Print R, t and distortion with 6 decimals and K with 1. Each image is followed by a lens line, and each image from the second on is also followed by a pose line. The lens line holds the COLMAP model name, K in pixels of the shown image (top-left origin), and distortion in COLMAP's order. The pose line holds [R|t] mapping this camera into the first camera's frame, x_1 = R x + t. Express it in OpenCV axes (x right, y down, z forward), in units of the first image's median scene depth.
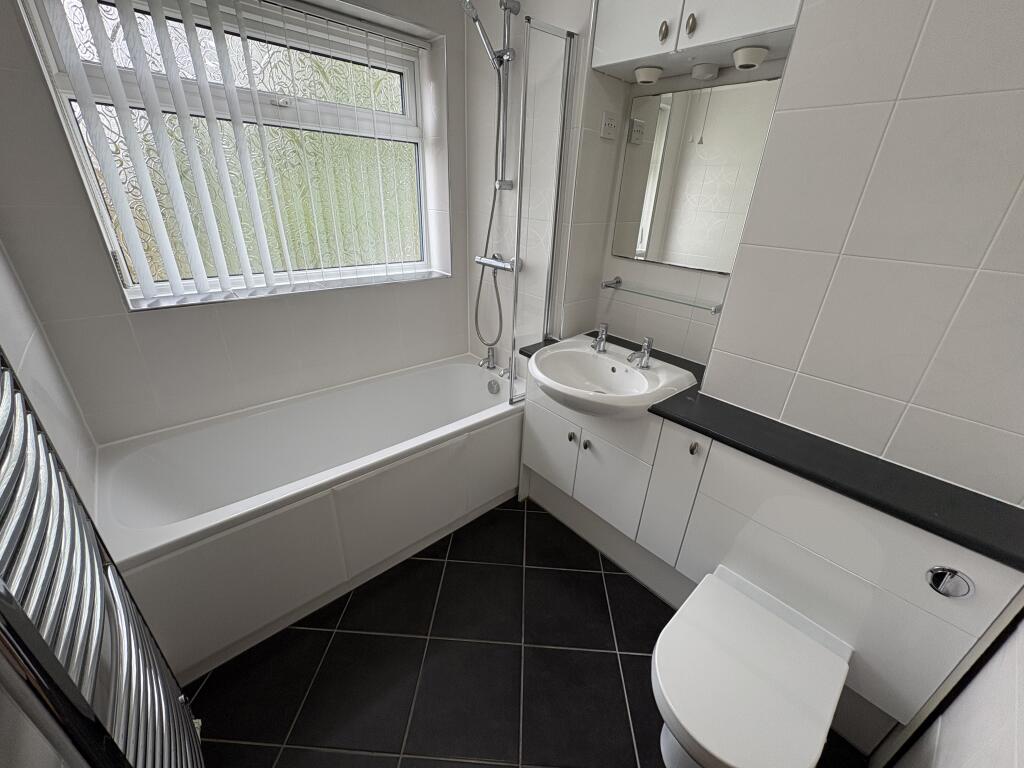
lens RADIAL K [[407.7, 0, 512.0], [0, 407.7, 384.0], [0, 0, 1]] dist [0.000205, 0.000089]
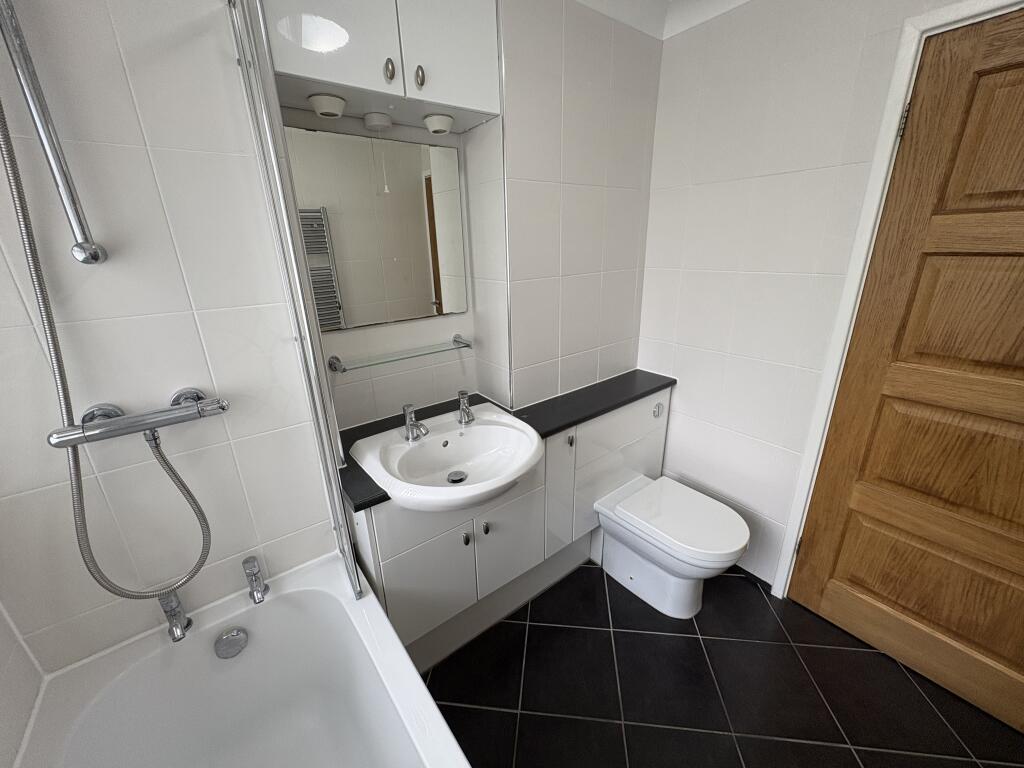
lens RADIAL K [[407.7, 0, 512.0], [0, 407.7, 384.0], [0, 0, 1]] dist [0.000205, 0.000089]
pose [[0.066061, -0.370485, 0.926486, -0.508062], [0.456720, 0.836766, 0.302043, -0.347987], [-0.887154, 0.403191, 0.224486, 0.653438]]
